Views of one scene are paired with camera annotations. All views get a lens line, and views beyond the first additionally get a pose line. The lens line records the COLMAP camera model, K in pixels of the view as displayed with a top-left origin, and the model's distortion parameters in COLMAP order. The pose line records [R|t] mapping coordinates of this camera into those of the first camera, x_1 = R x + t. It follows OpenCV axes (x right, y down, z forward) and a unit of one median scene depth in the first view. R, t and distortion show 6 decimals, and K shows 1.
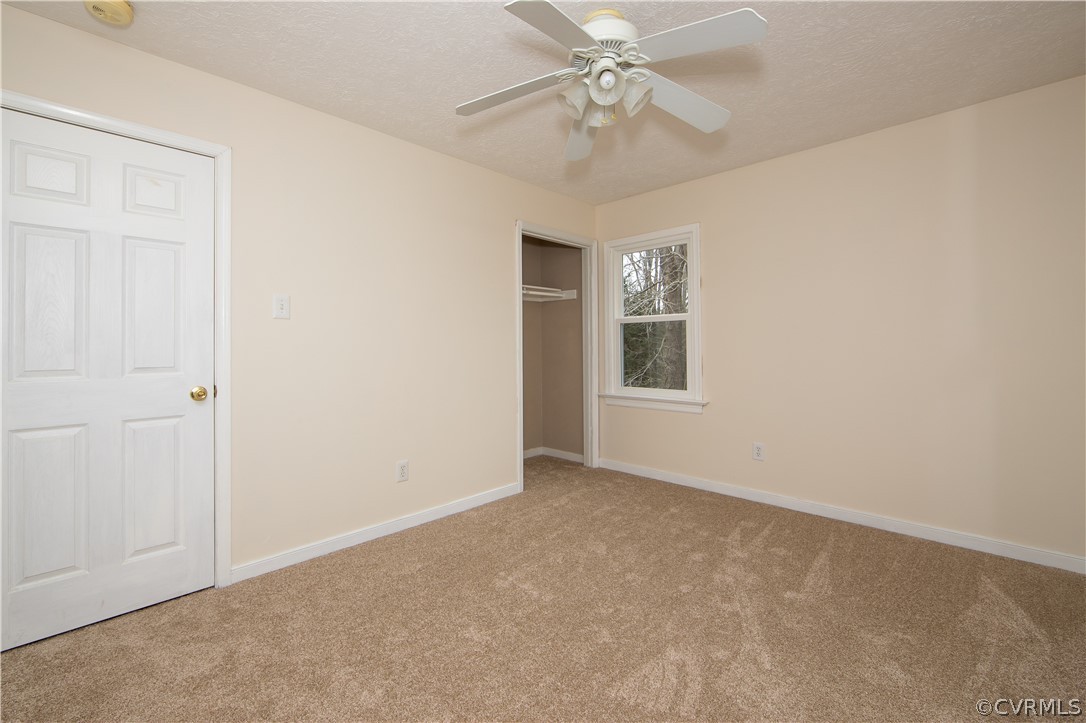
lens RADIAL K [[485.4, 0, 540.0], [0, 485.4, 341.2], [0, 0, 1]] dist [0.002105, 0.000293]
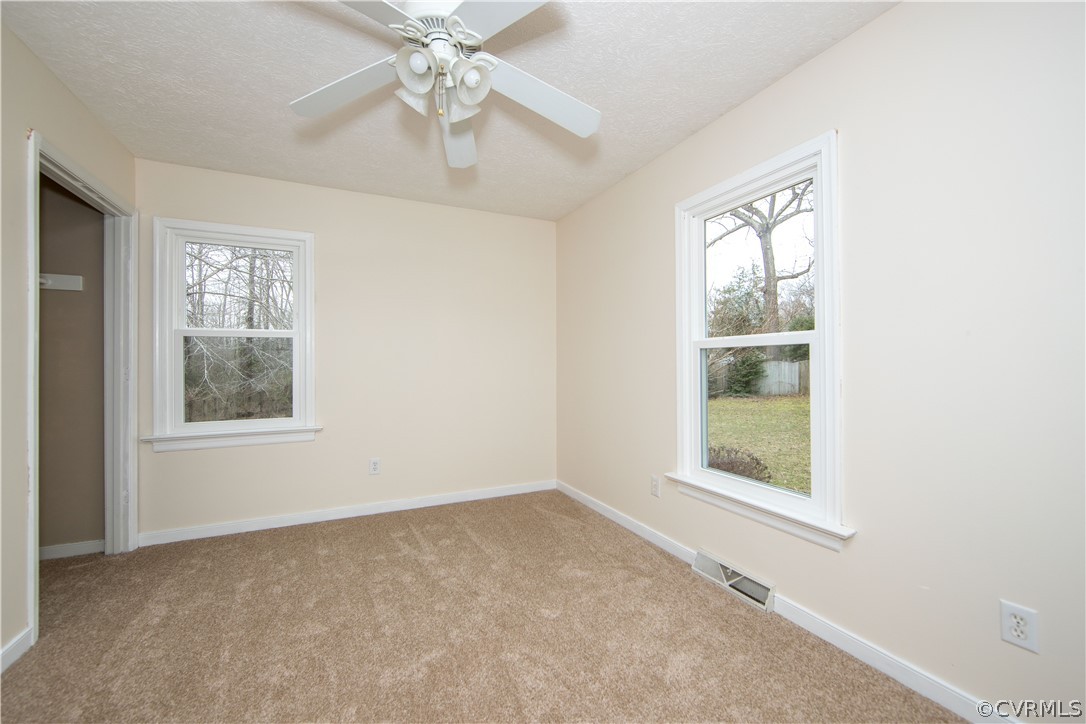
lens RADIAL K [[428.4, 0, 562.6], [0, 428.4, 359.6], [0, 0, 1]] dist [-0.001008, 0.000243]
pose [[0.326723, 0.014429, 0.945010, -0.300928], [-0.006599, 0.999894, -0.012985, 0.003787], [-0.945097, -0.001994, 0.326783, 0.304493]]
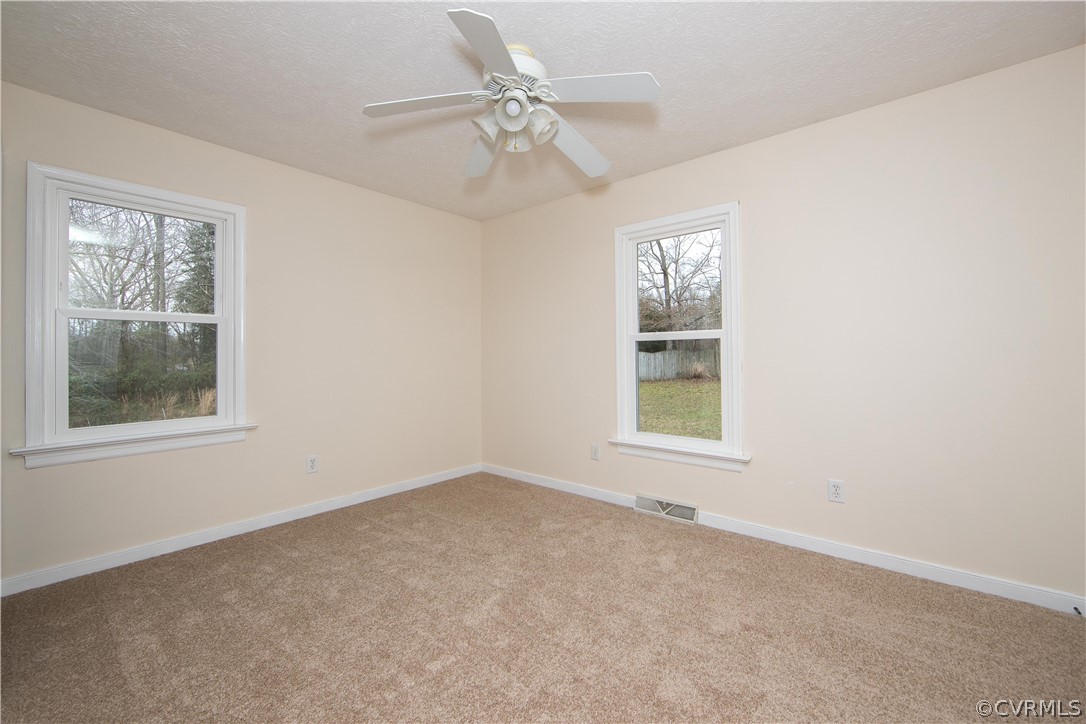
lens RADIAL K [[423.8, 0, 584.0], [0, 423.8, 347.5], [0, 0, 1]] dist [0.000197, 0.000413]
pose [[-0.105364, 0.026895, 0.994070, -0.466122], [0.000992, 0.999637, -0.026940, 0.014451], [-0.994433, -0.001852, -0.105353, 0.537697]]
